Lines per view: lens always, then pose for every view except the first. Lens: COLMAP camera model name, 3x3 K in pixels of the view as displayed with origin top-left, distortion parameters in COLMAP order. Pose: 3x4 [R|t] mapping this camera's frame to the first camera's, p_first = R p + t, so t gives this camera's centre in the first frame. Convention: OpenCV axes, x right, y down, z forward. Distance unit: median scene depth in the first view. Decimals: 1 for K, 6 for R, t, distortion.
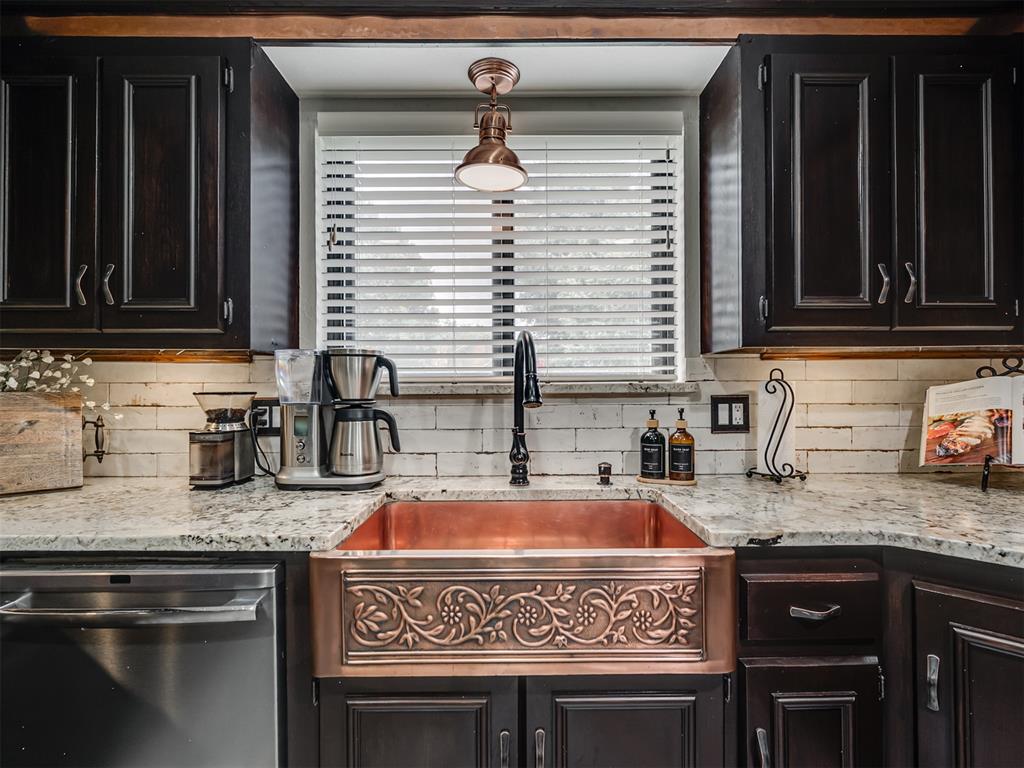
lens RADIAL K [[510.4, 0, 516.3], [0, 510.4, 385.1], [0, 0, 1]] dist [-0.003178, -0.000491]
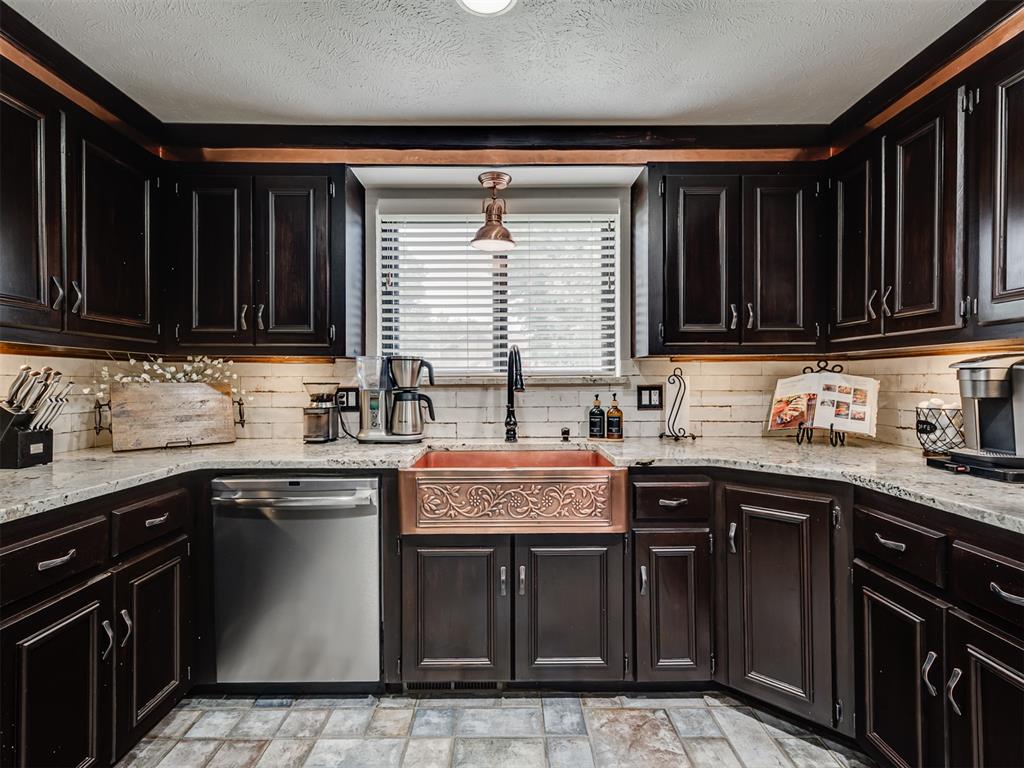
lens RADIAL K [[498.2, 0, 507.2], [0, 498.2, 380.4], [0, 0, 1]] dist [0.006459, 0.000626]
pose [[1.000000, 0.000719, -0.000475, -0.005328], [-0.000718, 0.999993, 0.003593, 0.000941], [0.000477, -0.003593, 0.999993, -0.532876]]
